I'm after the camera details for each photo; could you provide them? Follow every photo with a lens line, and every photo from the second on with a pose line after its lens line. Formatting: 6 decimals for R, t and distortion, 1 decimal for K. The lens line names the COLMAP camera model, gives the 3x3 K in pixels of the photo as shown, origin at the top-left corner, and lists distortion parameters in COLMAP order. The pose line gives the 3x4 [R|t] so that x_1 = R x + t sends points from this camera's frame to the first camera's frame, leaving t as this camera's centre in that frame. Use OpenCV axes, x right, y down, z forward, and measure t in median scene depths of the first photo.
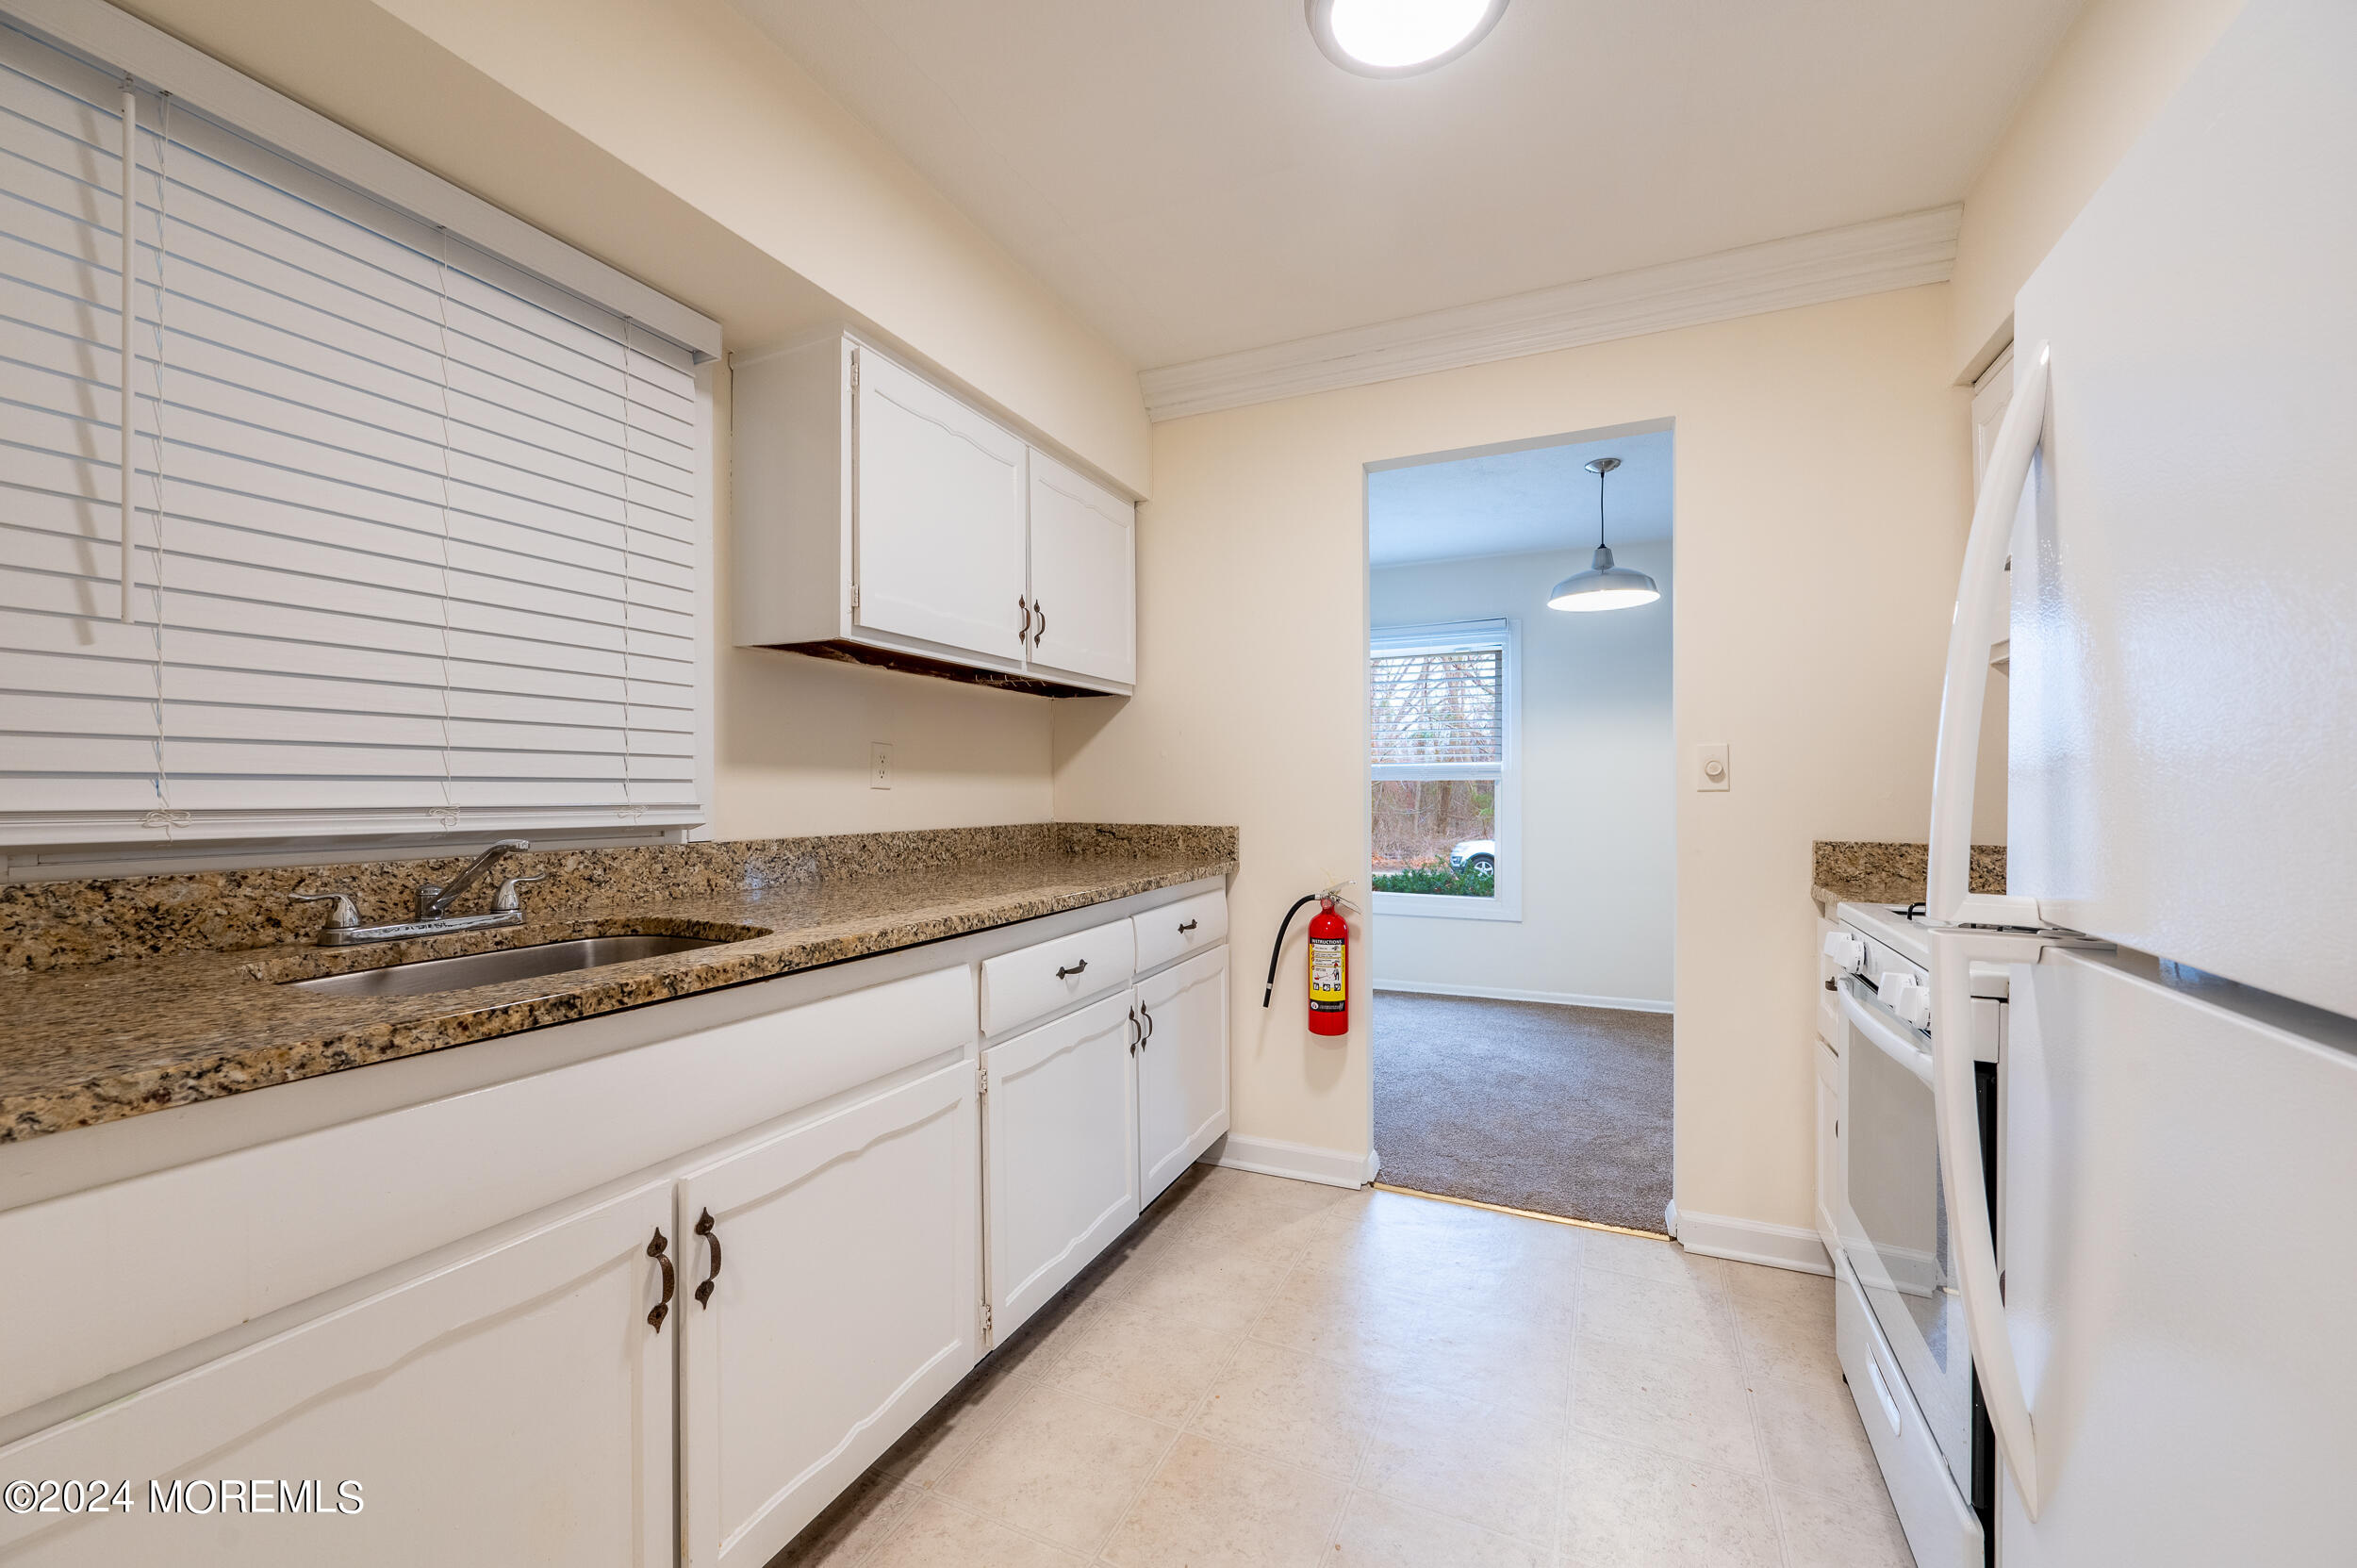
lens RADIAL K [[943.3, 0, 1189.0], [0, 943.3, 791.6], [0, 0, 1]] dist [-0.001490, 0.000325]
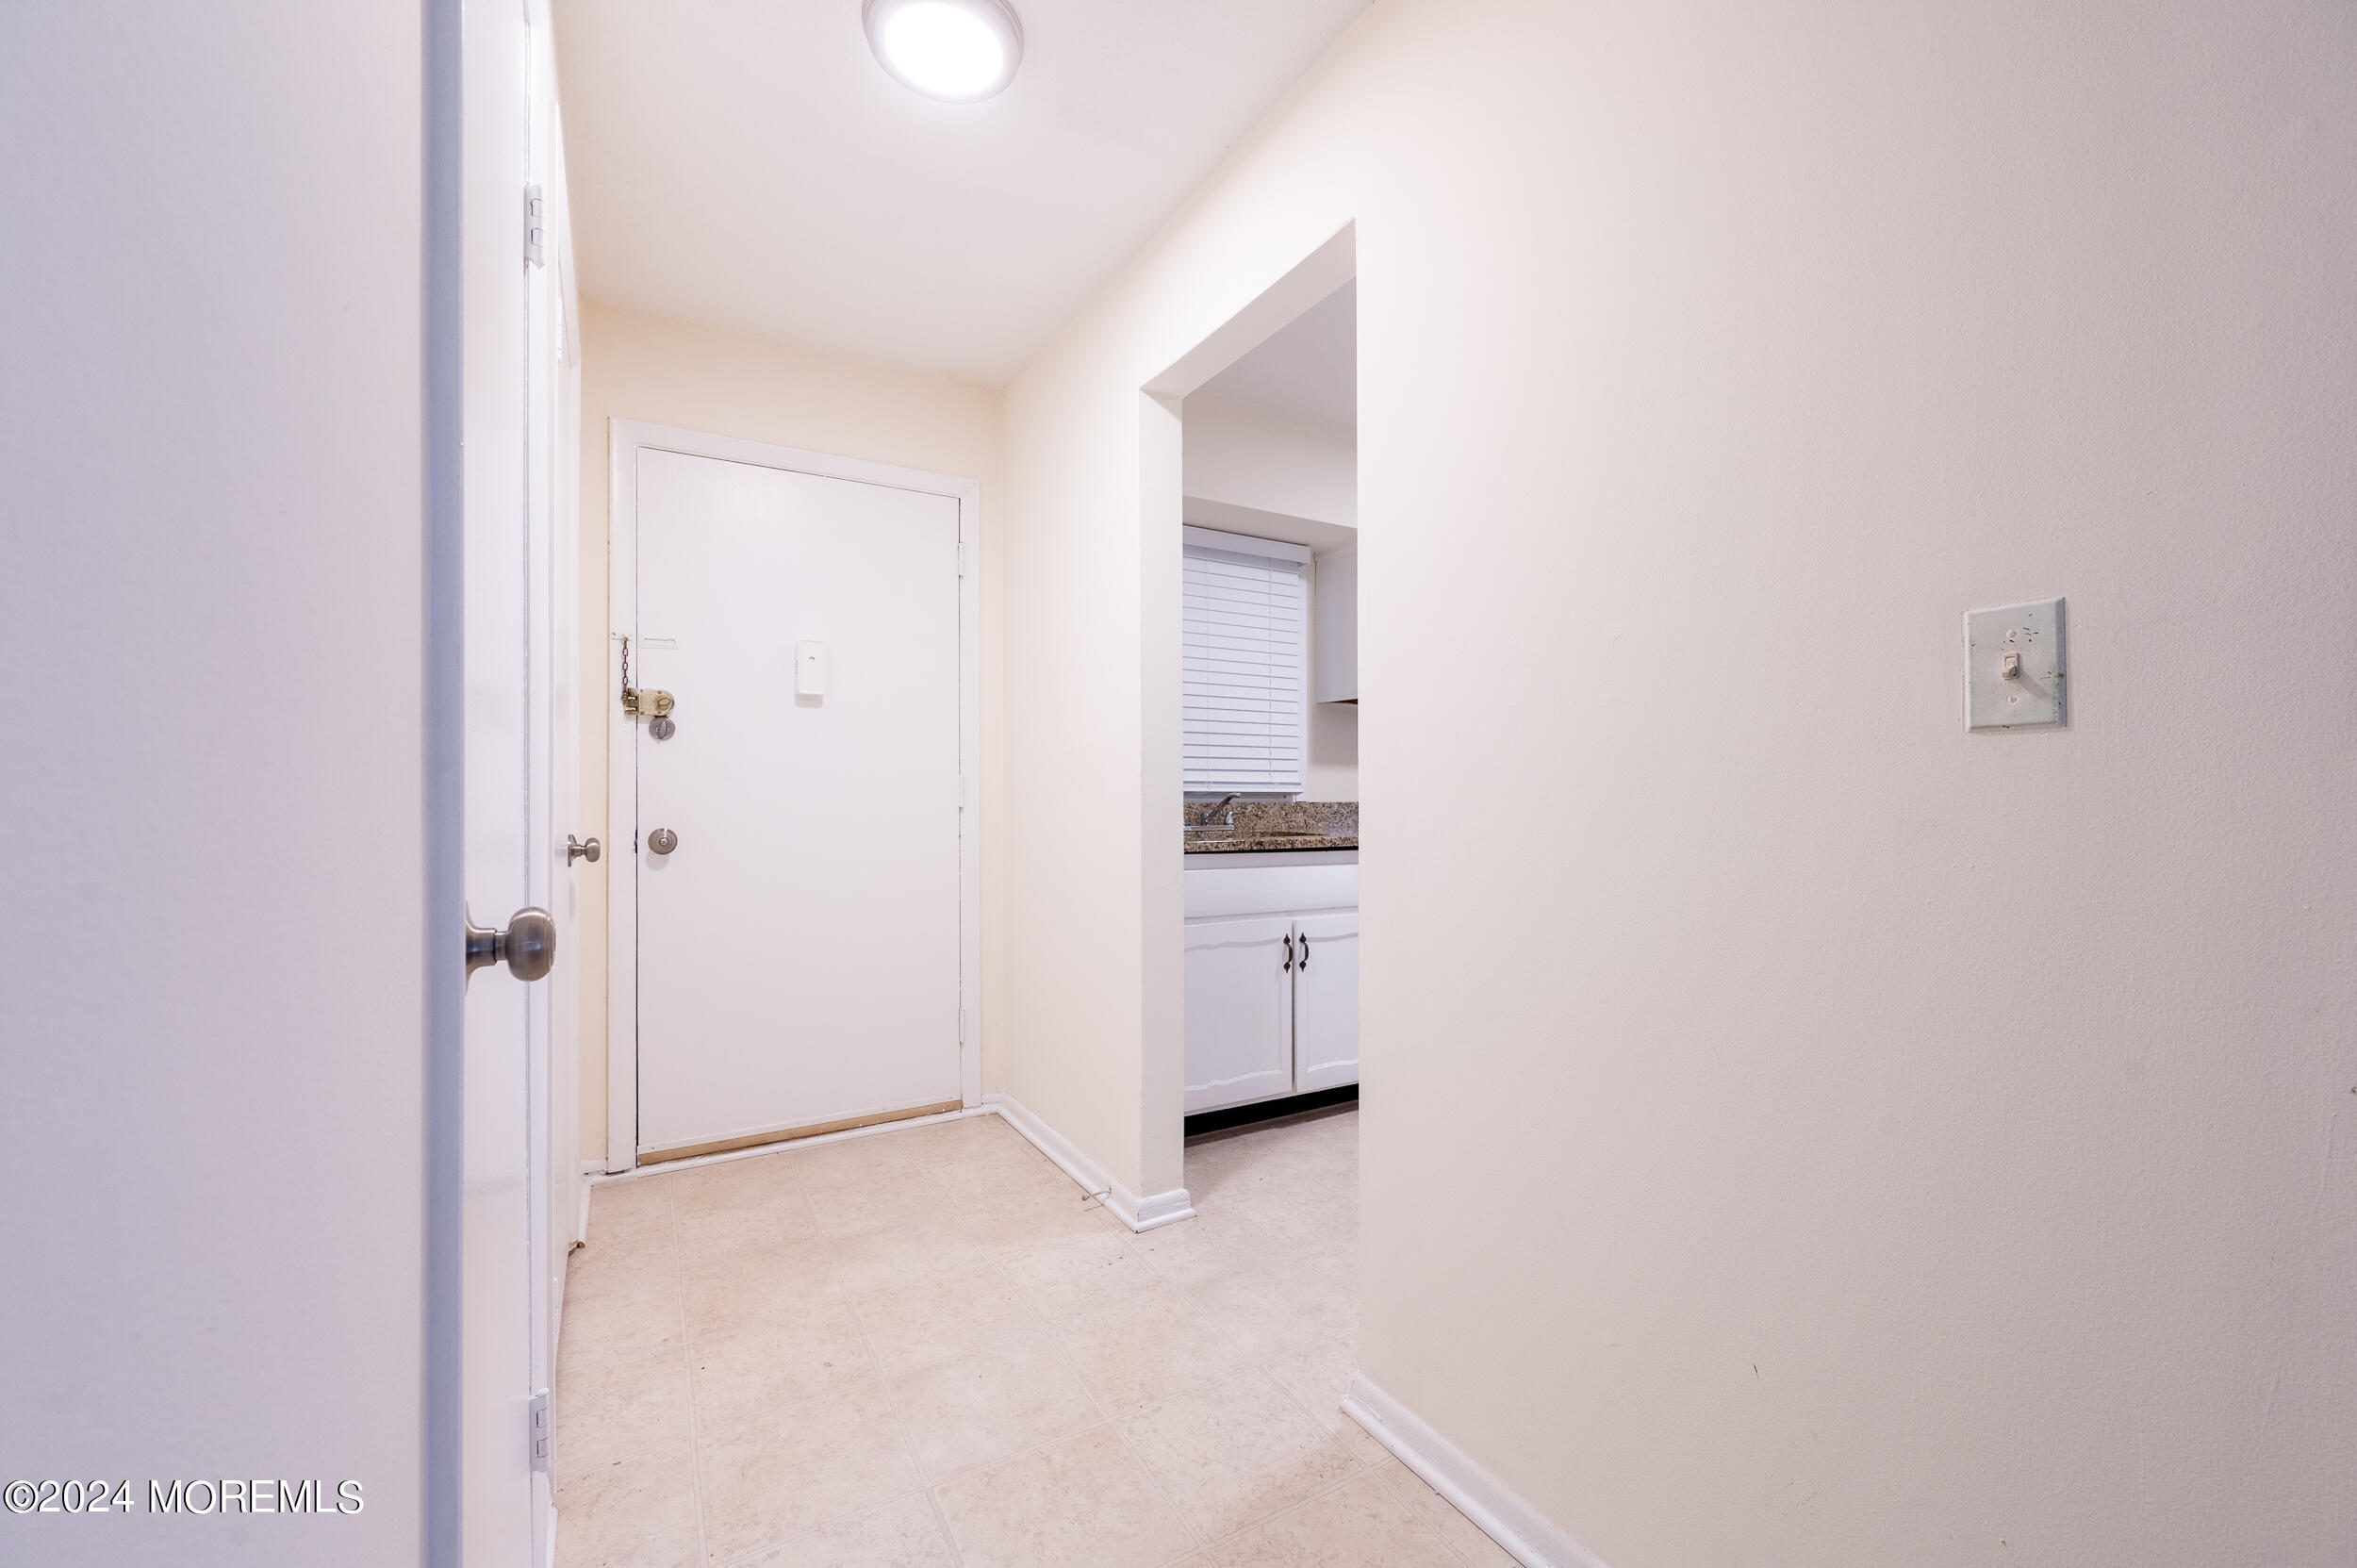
lens RADIAL K [[943.3, 0, 1180.9], [0, 943.3, 792.0], [0, 0, 1]] dist [-0.001490, 0.000325]
pose [[0.822083, -0.003052, -0.569360, 0.543746], [0.001137, 0.999992, -0.003719, 0.050825], [0.569367, 0.002410, 0.822080, -1.045780]]
